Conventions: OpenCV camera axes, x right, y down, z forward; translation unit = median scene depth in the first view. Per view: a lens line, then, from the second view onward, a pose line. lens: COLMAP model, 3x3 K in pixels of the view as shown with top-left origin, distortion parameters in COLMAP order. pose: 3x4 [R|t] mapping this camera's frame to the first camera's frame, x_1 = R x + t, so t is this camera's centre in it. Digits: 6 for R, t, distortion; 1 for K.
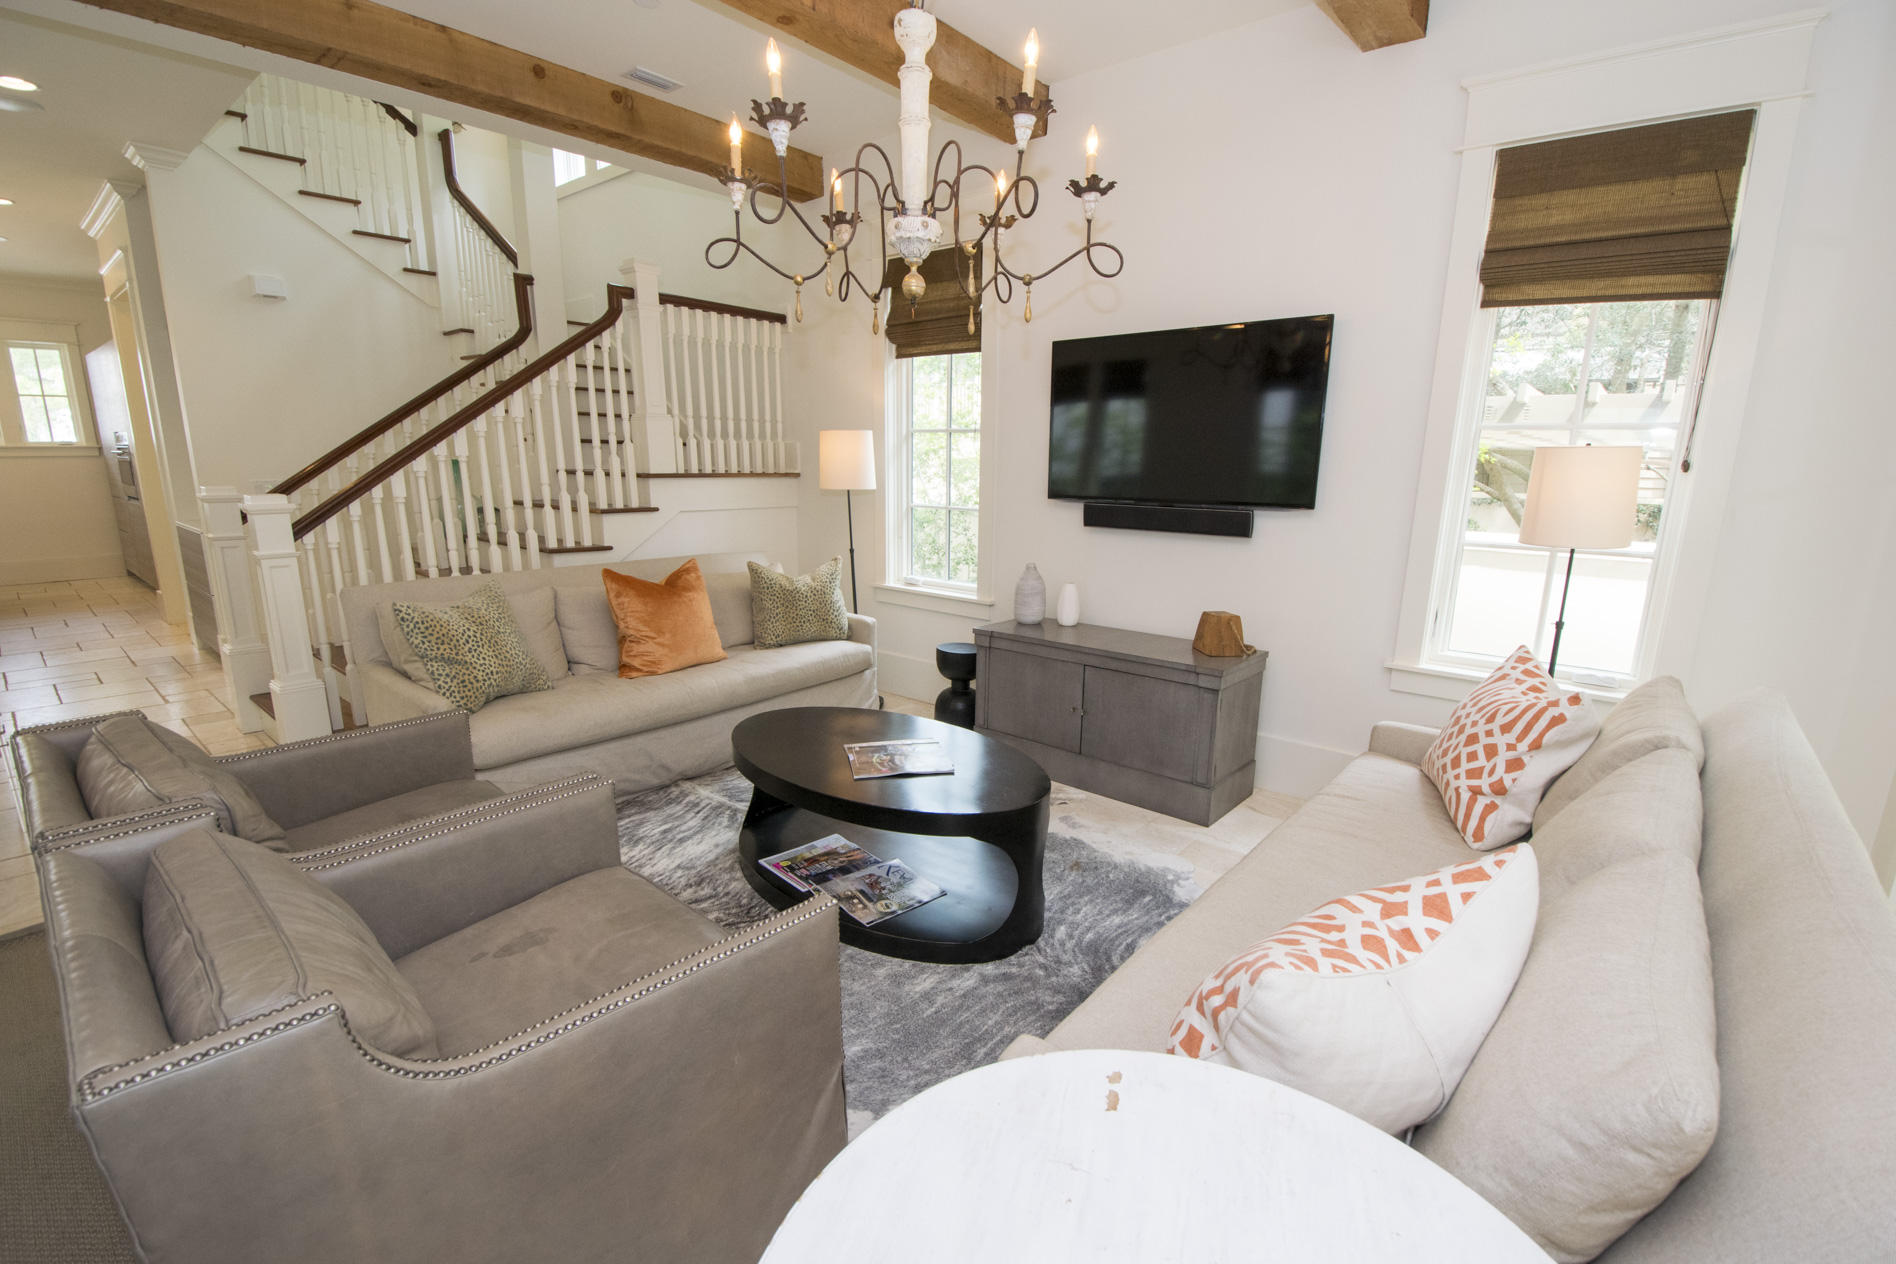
lens RADIAL K [[841.2, 0, 950.1], [0, 841.2, 649.9], [0, 0, 1]] dist [0.002806, -0.015471]
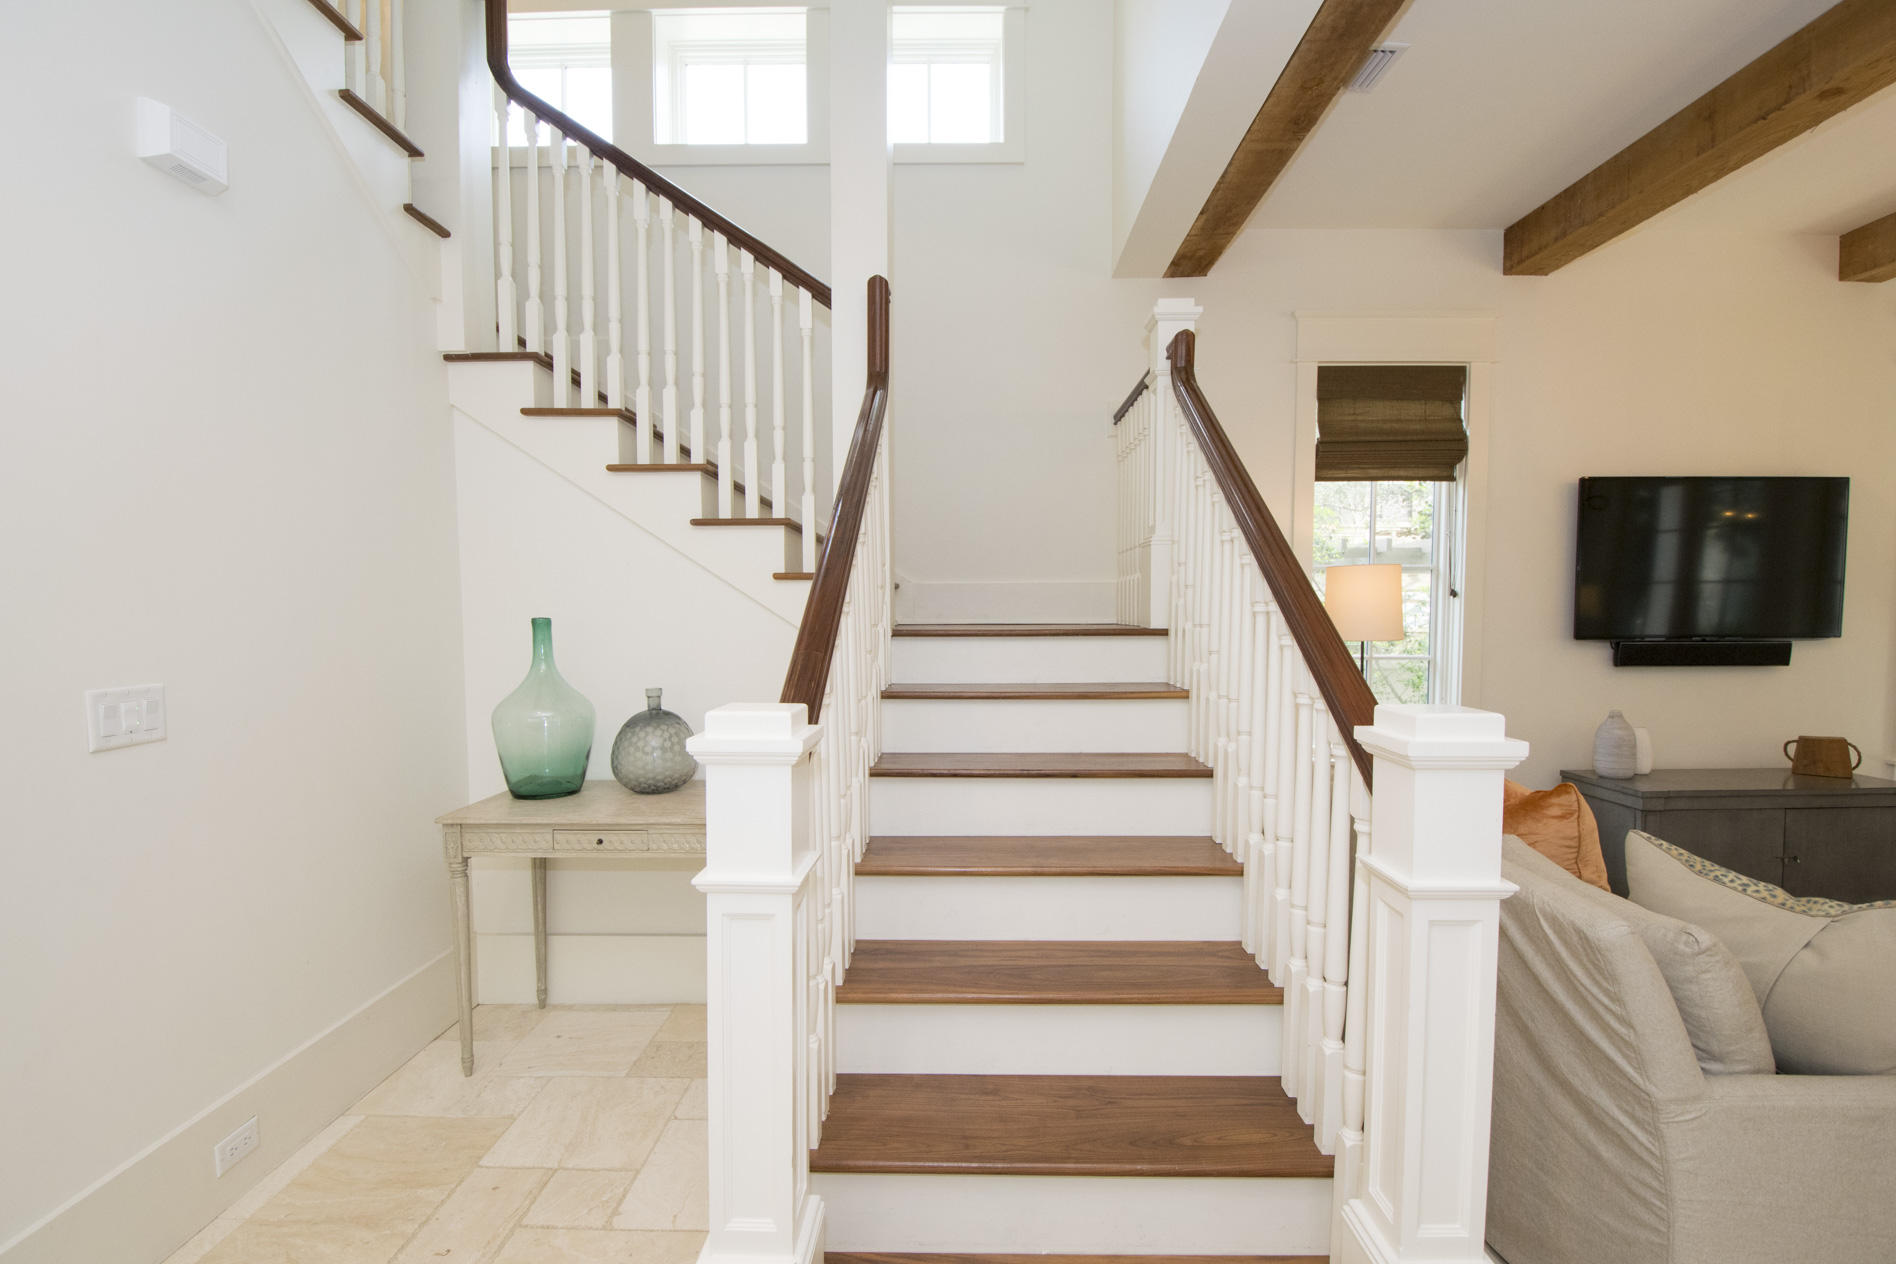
lens RADIAL K [[841.2, 0, 950.1], [0, 841.2, 649.9], [0, 0, 1]] dist [0.002806, -0.015471]
pose [[0.774141, -0.045134, 0.631402, -0.901660], [0.155526, 0.980442, -0.120601, -0.149271], [-0.613610, 0.191562, 0.766020, 0.649062]]
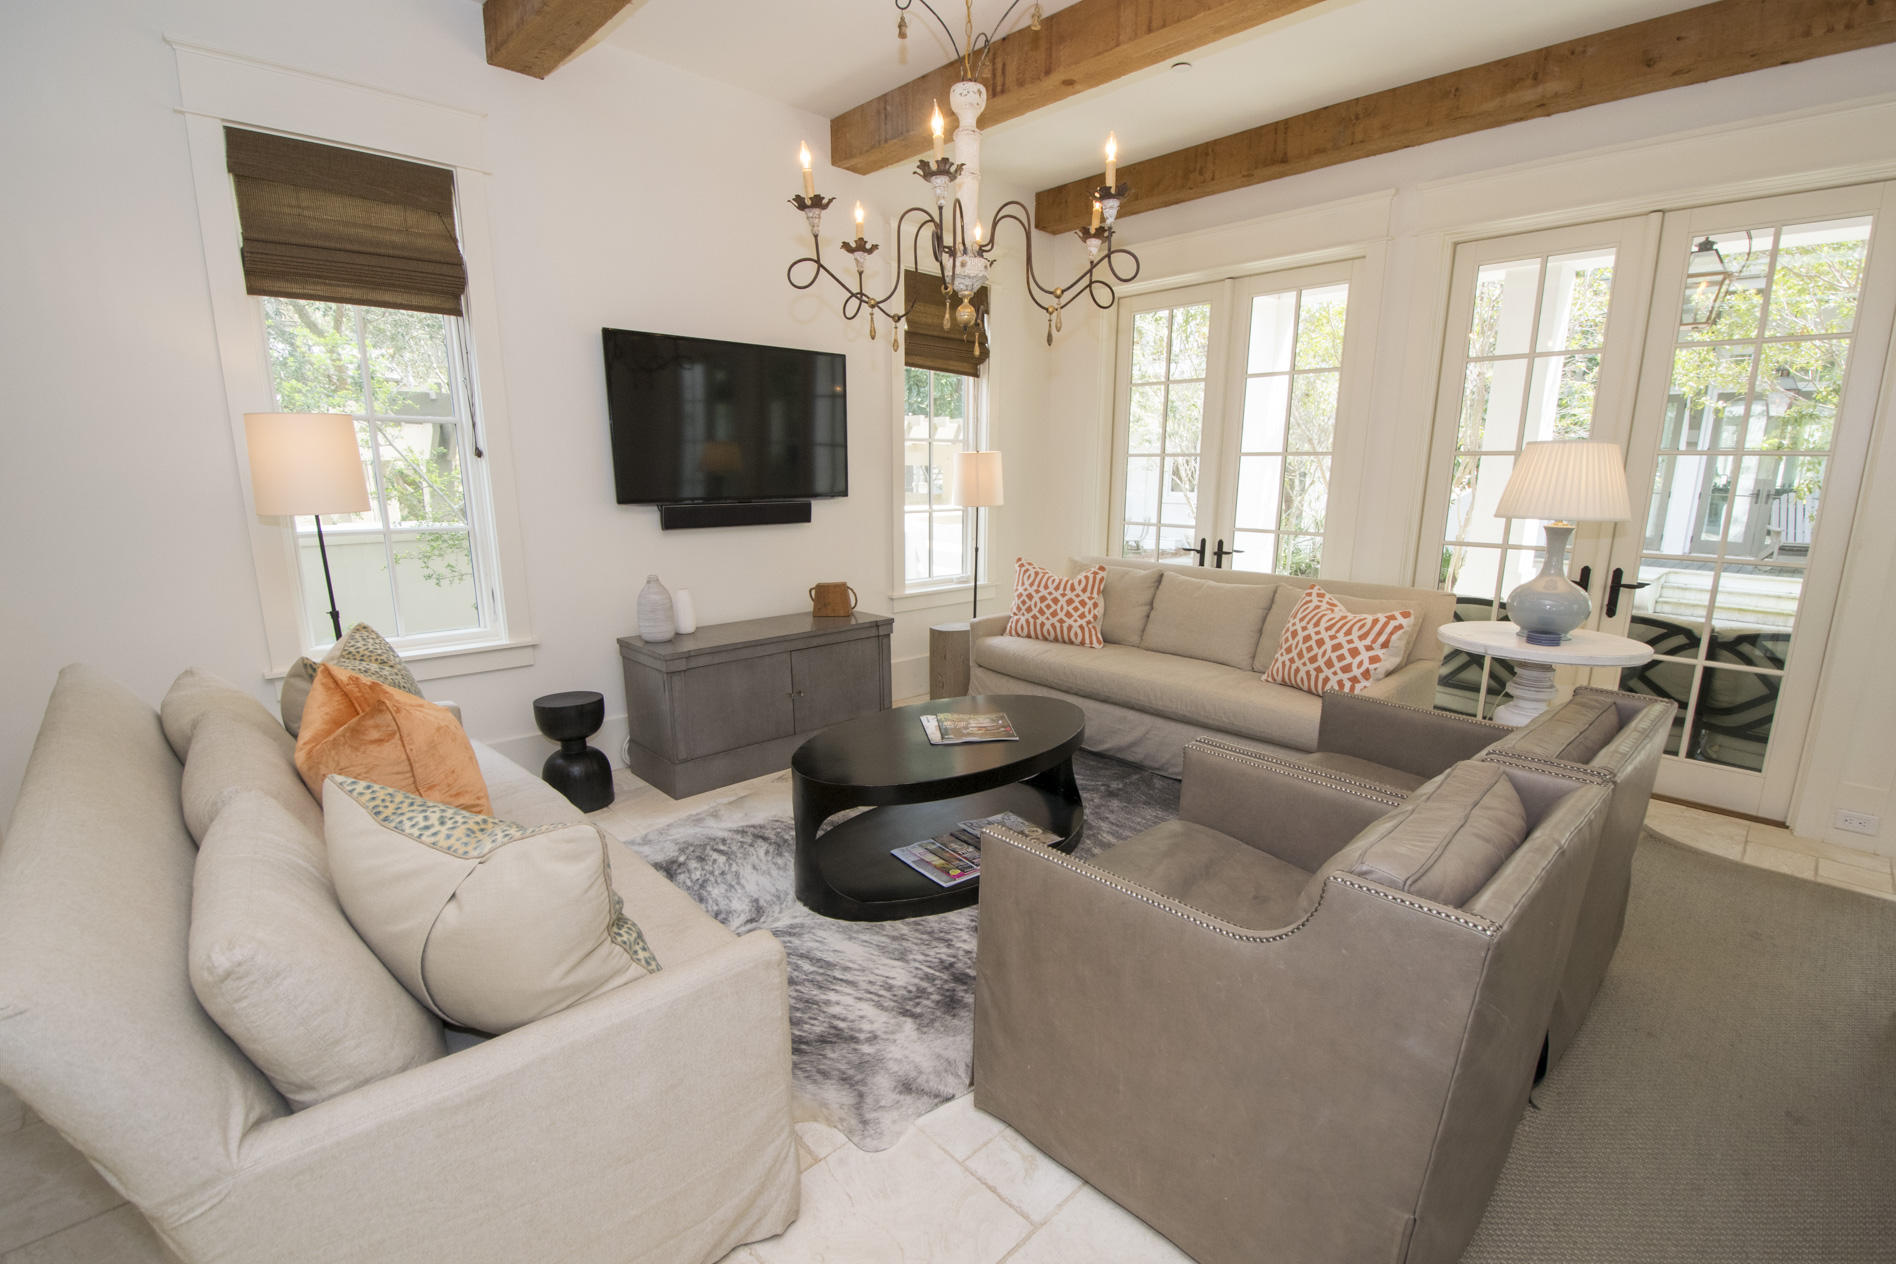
lens RADIAL K [[841.2, 0, 950.1], [0, 841.2, 649.9], [0, 0, 1]] dist [0.002806, -0.015471]
pose [[0.102011, -0.224515, 0.969117, -0.681434], [0.218474, 0.955470, 0.198356, -0.119936], [-0.970496, 0.191492, 0.146519, 0.502981]]
